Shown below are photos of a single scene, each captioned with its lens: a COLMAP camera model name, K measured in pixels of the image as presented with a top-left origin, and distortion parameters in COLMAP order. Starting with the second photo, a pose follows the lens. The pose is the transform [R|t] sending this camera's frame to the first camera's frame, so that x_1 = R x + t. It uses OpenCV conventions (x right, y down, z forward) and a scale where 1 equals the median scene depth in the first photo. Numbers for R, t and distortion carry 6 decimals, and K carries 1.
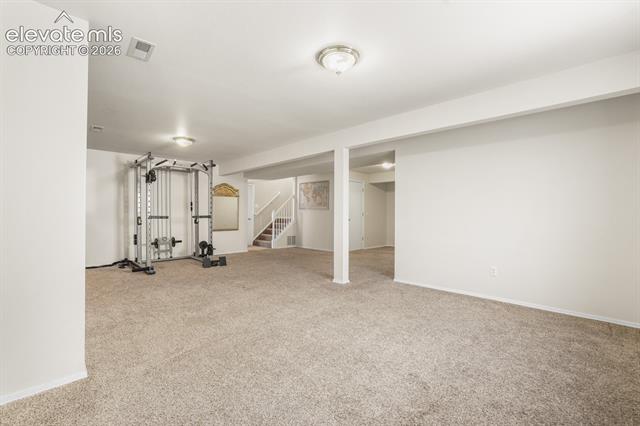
lens RADIAL K [[278.4, 0, 321.9], [0, 278.4, 213.5], [0, 0, 1]] dist [-0.031207, 0.002779]
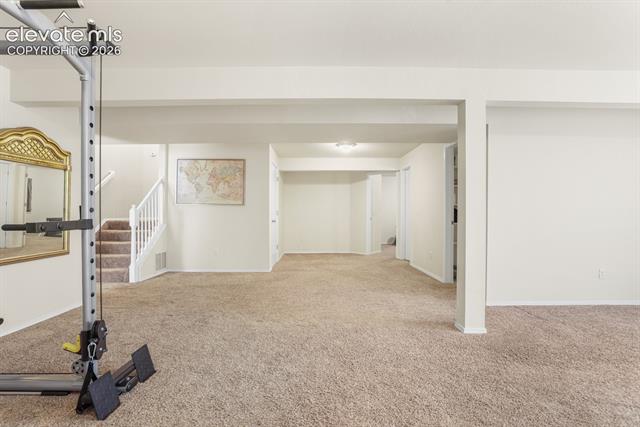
lens RADIAL K [[278.4, 0, 318.8], [0, 278.4, 214.2], [0, 0, 1]] dist [-0.031207, 0.002779]
pose [[0.721746, -0.007577, 0.692116, -0.267368], [0.002245, 0.999960, 0.008605, 0.001072], [-0.692154, -0.004657, 0.721735, 0.398107]]
